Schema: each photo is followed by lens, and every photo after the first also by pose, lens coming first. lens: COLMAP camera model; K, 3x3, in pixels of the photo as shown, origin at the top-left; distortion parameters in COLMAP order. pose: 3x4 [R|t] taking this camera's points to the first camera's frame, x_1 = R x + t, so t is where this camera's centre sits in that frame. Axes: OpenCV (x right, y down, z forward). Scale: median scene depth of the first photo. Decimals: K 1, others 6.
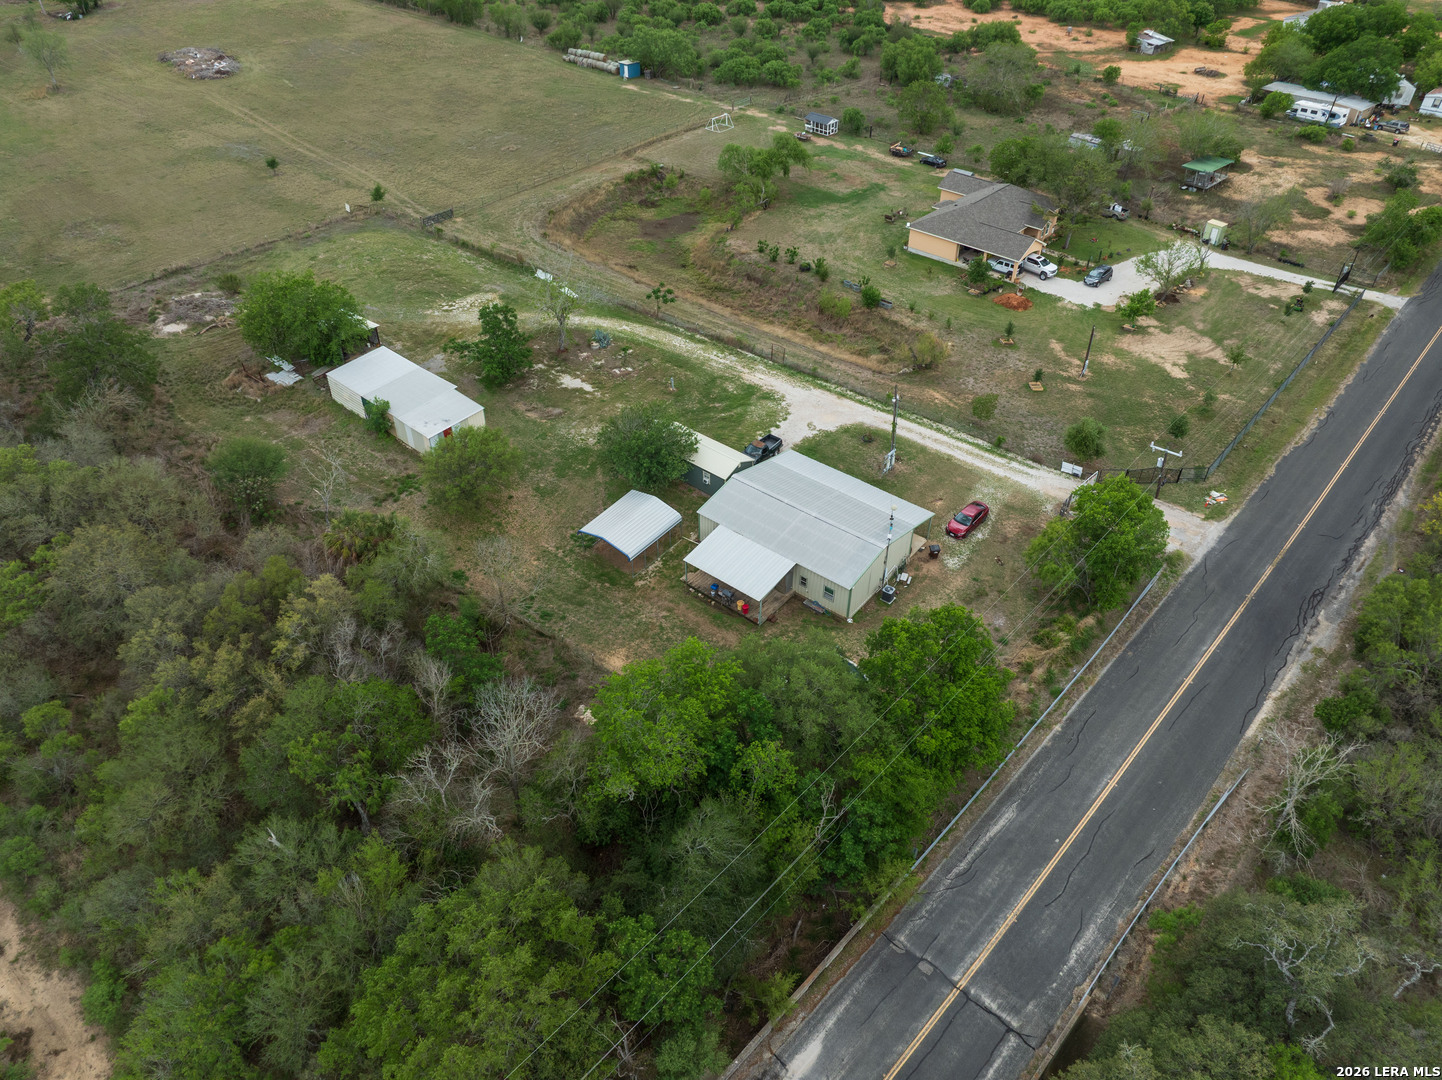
lens RADIAL K [[1011.5, 0, 723.7], [0, 1011.5, 538.1], [0, 0, 1]] dist [-0.028693, -0.017548]
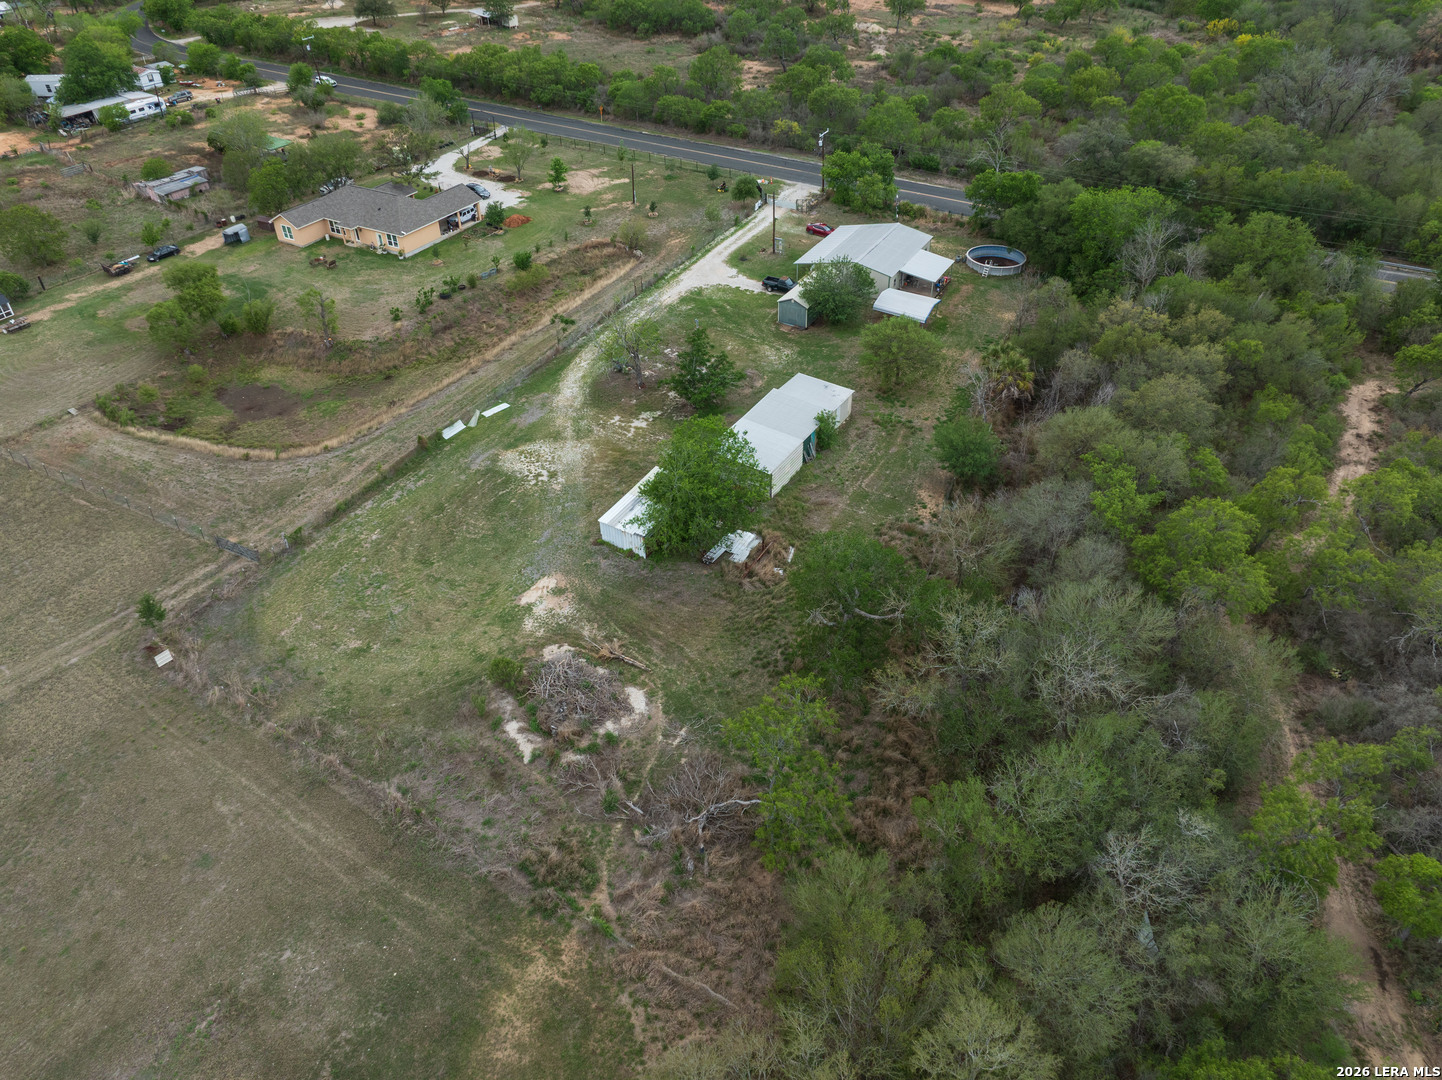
lens RADIAL K [[1011.5, 0, 723.7], [0, 1011.5, 538.1], [0, 0, 1]] dist [-0.028693, -0.017548]
pose [[-0.178464, -0.607424, 0.774072, -1.060179], [0.624973, 0.537648, 0.565988, -0.632384], [-0.759973, 0.584783, 0.283673, 0.766940]]
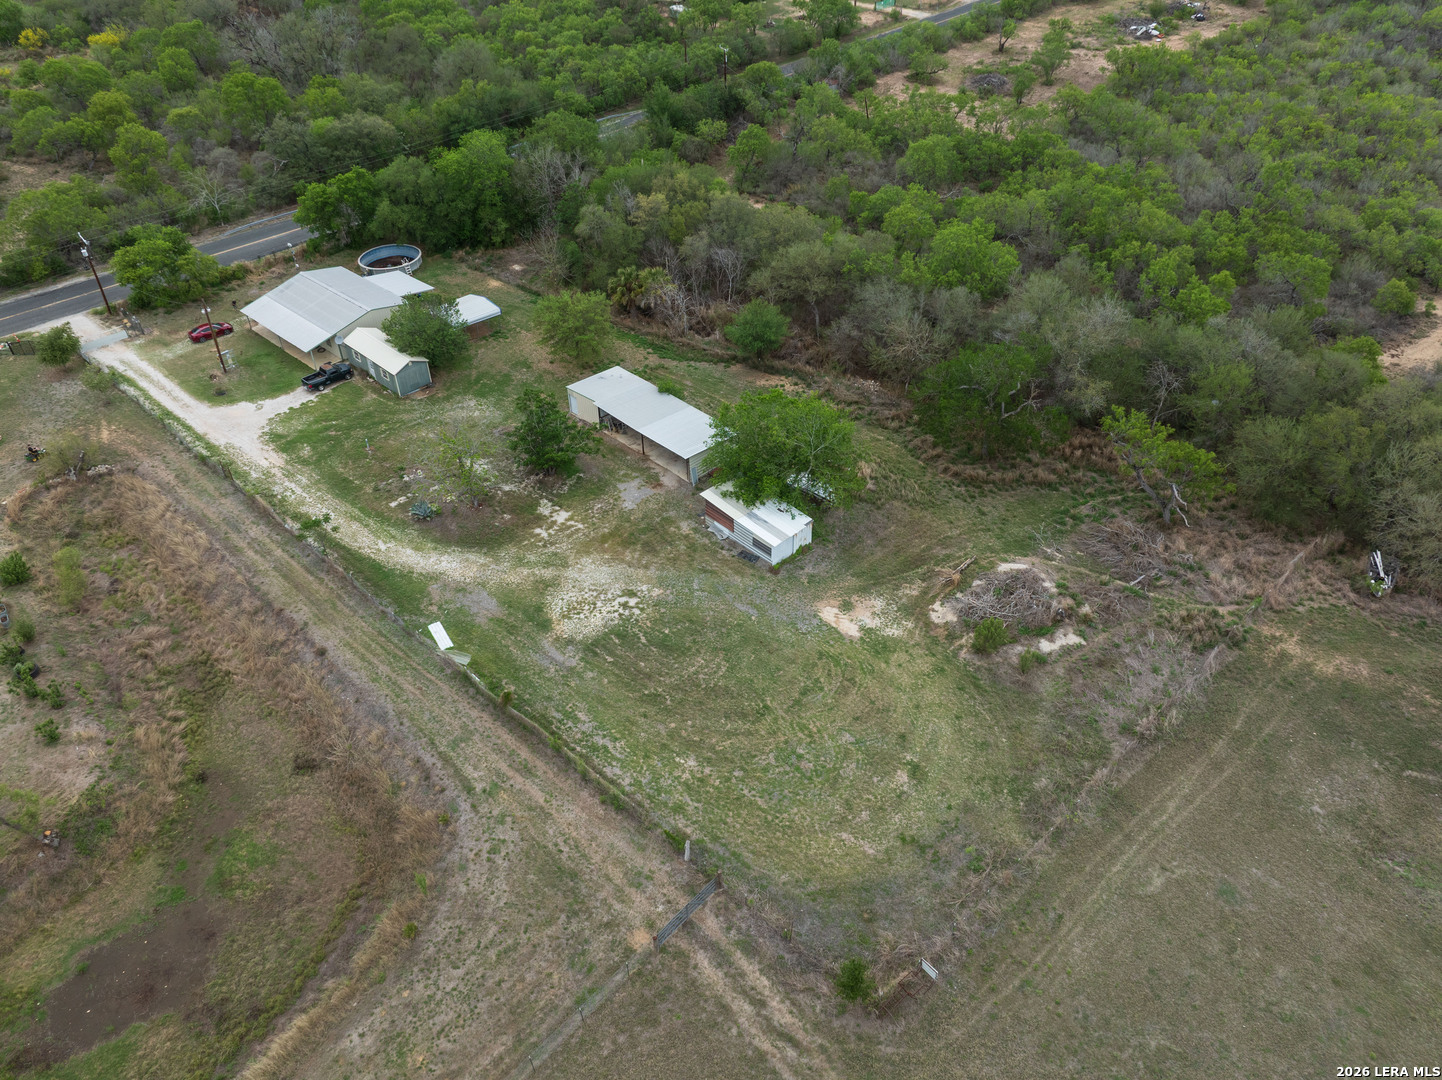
lens RADIAL K [[1011.5, 0, 723.7], [0, 1011.5, 538.1], [0, 0, 1]] dist [-0.028693, -0.017548]
pose [[-0.997962, -0.038930, 0.050553, -0.407863], [0.041186, 0.212105, 0.976379, -0.978623], [-0.048733, 0.976471, -0.210069, 1.217200]]
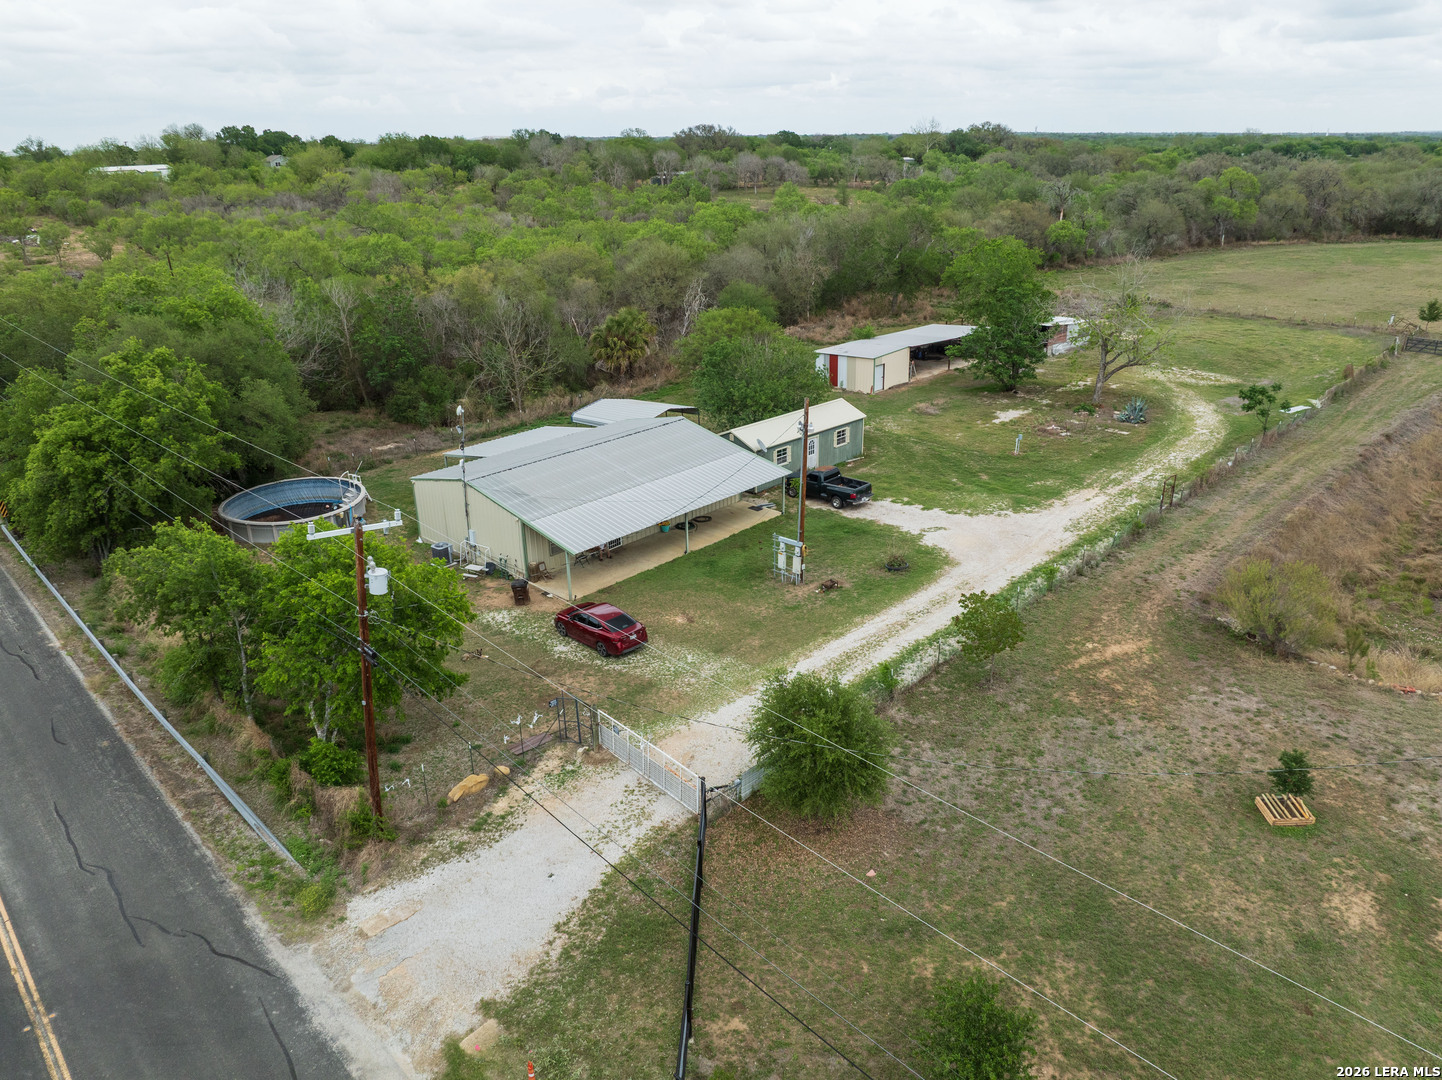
lens RADIAL K [[1011.5, 0, 723.7], [0, 1011.5, 538.1], [0, 0, 1]] dist [-0.028693, -0.017548]
pose [[-0.070693, 0.361712, -0.929606, 0.542563], [-0.611428, 0.720623, 0.326893, -0.196169], [0.788136, 0.591496, 0.170218, 0.759439]]
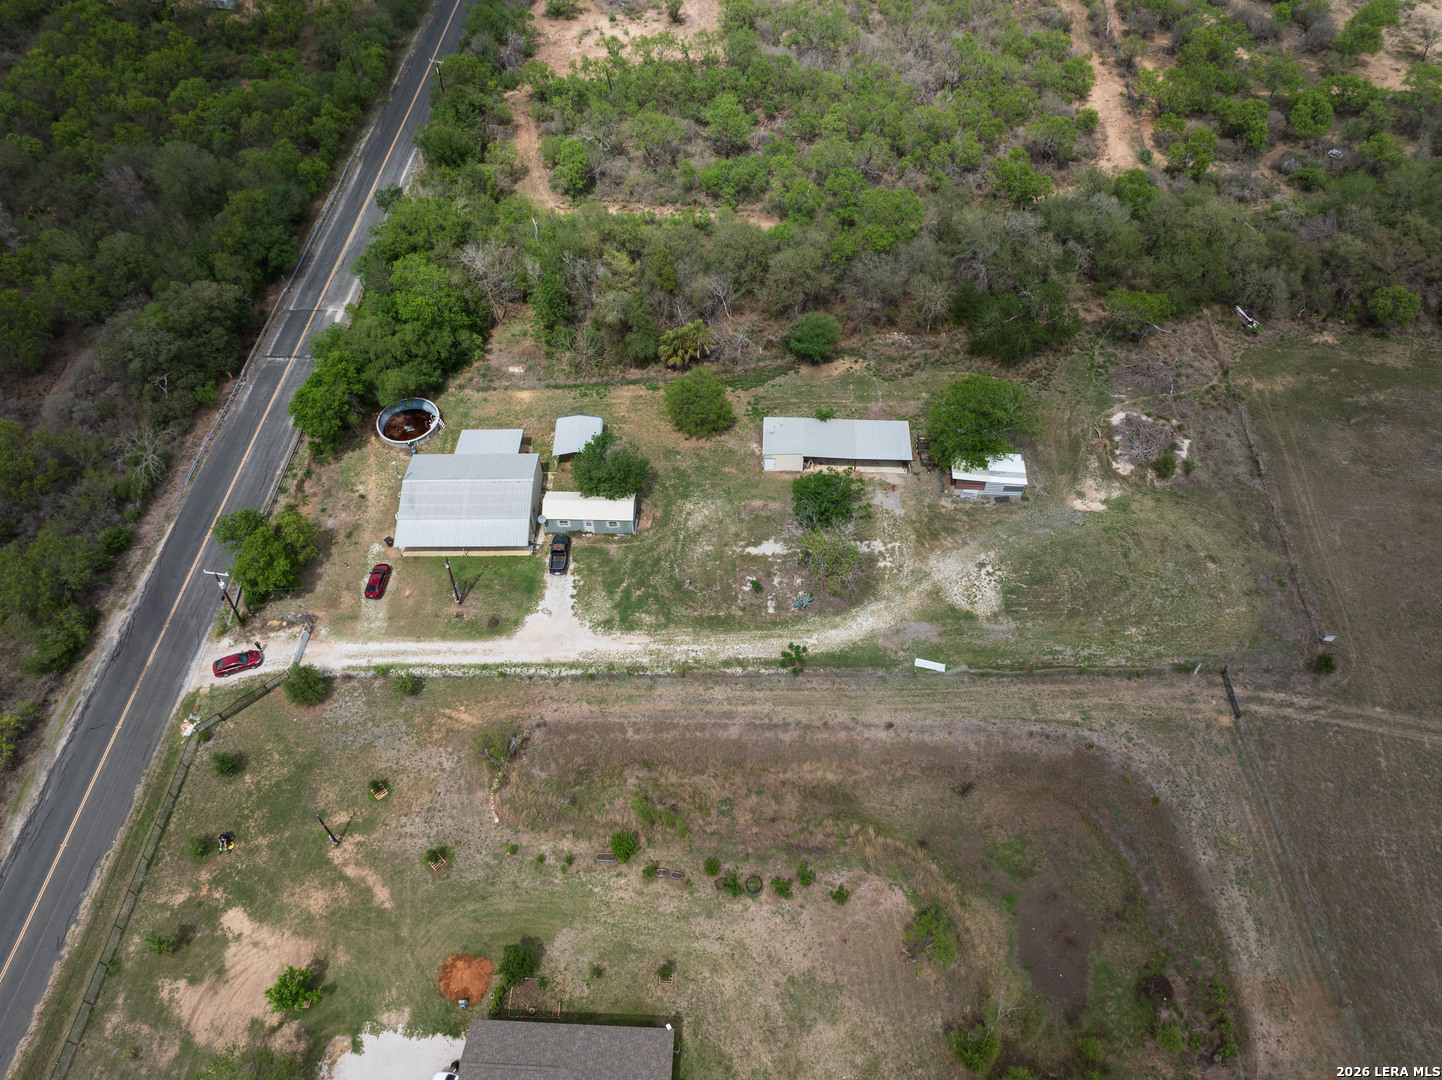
lens RADIAL K [[1011.5, 0, 723.7], [0, 1011.5, 538.1], [0, 0, 1]] dist [-0.028693, -0.017548]
pose [[-0.778332, 0.495240, -0.385923, 0.297225], [-0.387411, 0.104879, 0.915922, -1.110671], [0.494077, 0.862402, 0.110231, 0.831819]]
